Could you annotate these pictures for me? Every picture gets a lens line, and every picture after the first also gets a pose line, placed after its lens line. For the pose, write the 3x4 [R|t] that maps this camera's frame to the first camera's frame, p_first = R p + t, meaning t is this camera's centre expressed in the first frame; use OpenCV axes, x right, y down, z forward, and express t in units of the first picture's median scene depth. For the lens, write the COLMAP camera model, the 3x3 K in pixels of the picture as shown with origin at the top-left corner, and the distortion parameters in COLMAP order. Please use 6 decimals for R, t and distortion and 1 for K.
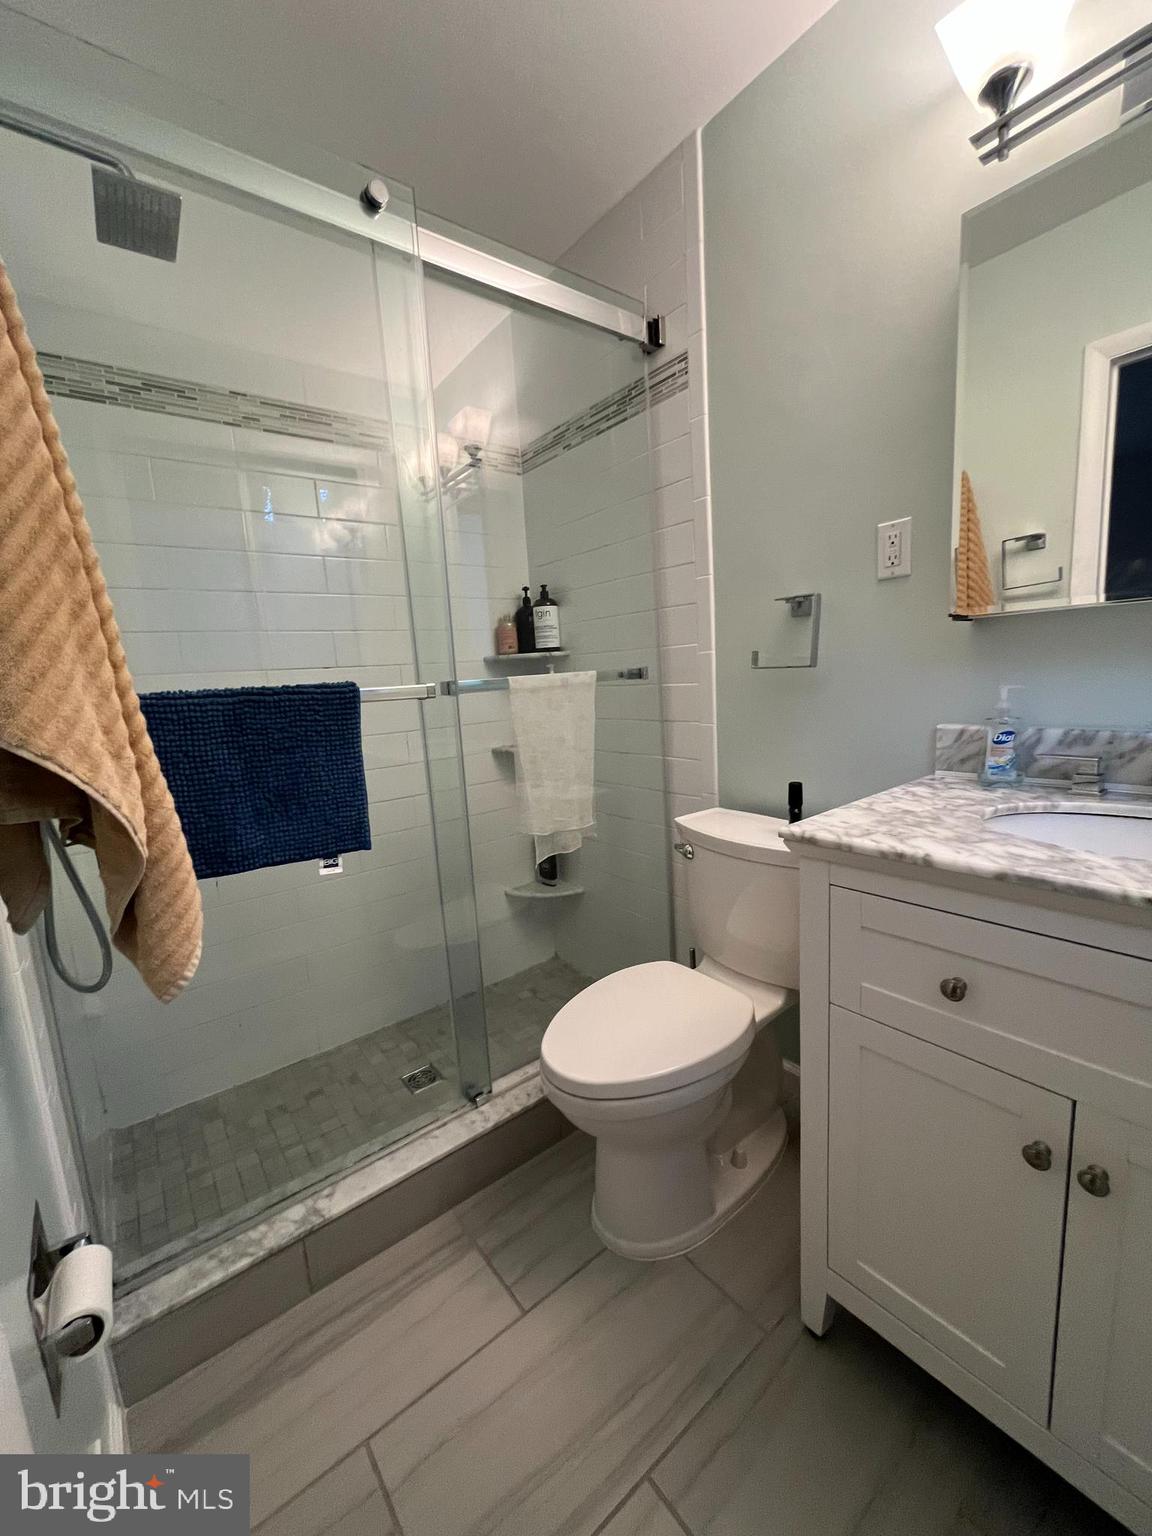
lens RADIAL K [[616.4, 0, 575.3], [0, 616.4, 769.8], [0, 0, 1]] dist [-0.000926, -0.000295]
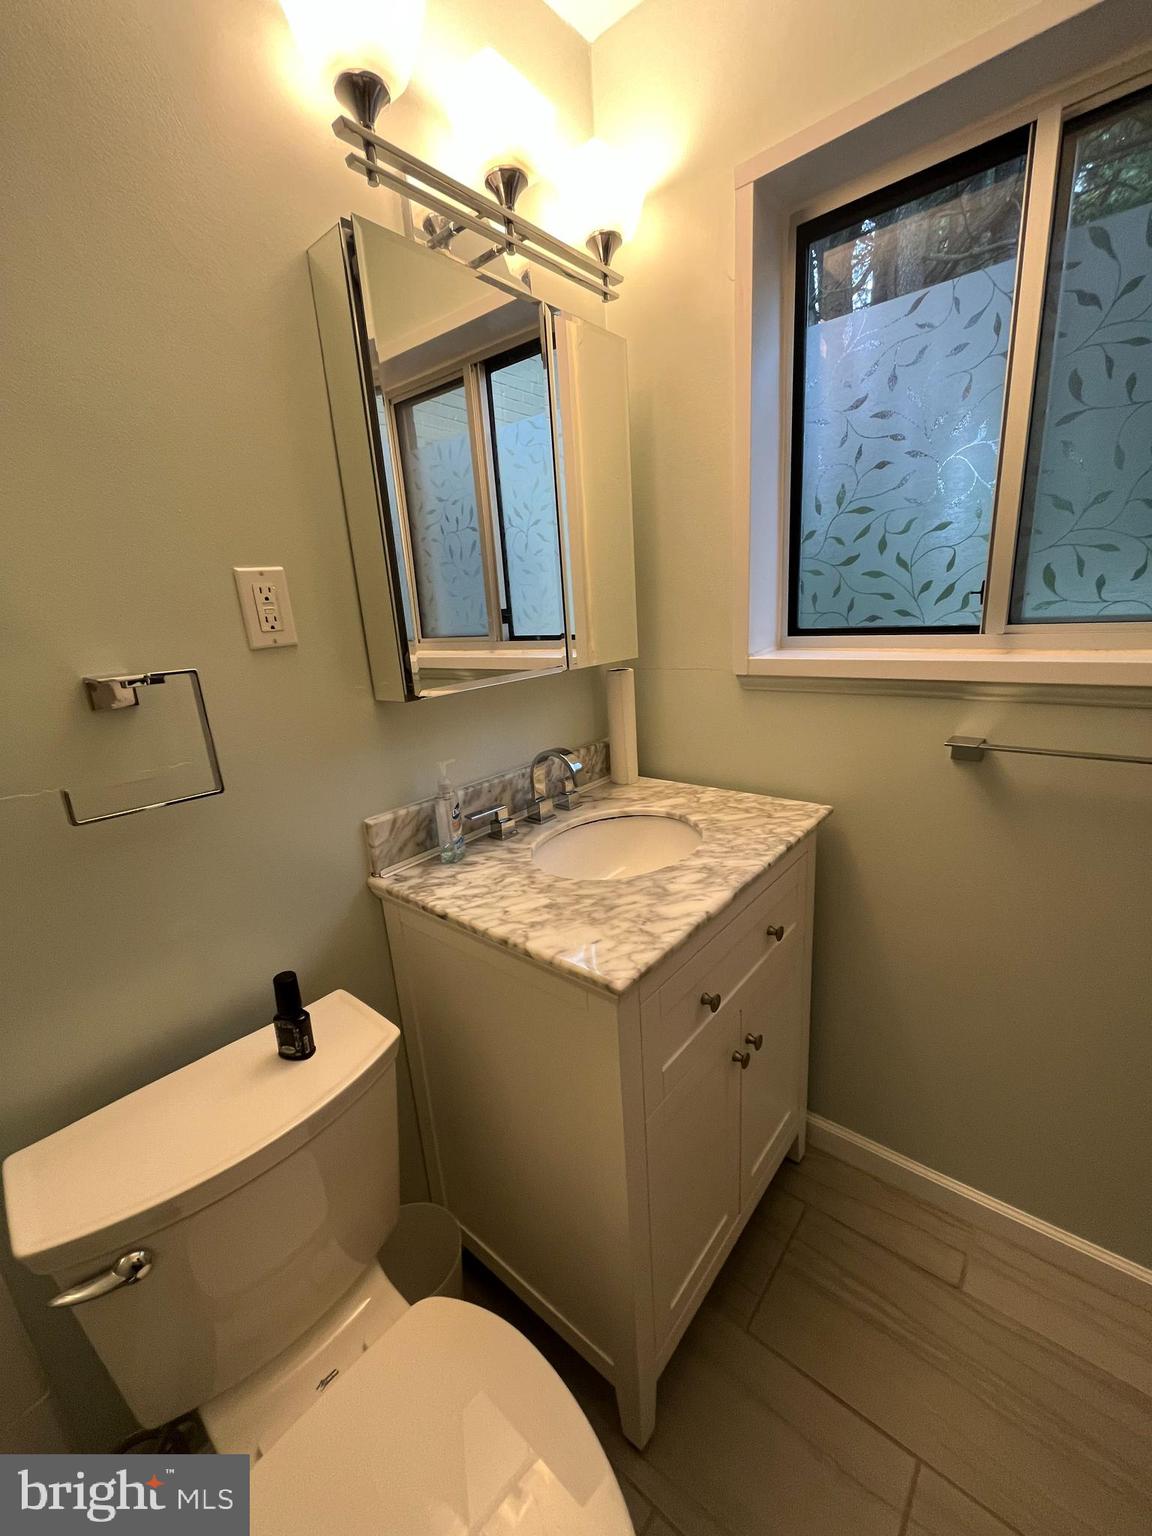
lens RADIAL K [[616.4, 0, 577.7], [0, 616.4, 767.7], [0, 0, 1]] dist [-0.000926, -0.000295]
pose [[-0.201188, -0.187063, 0.961525, -0.283880], [0.224664, 0.946618, 0.231171, -0.286101], [-0.953441, 0.262529, -0.148422, 0.868932]]
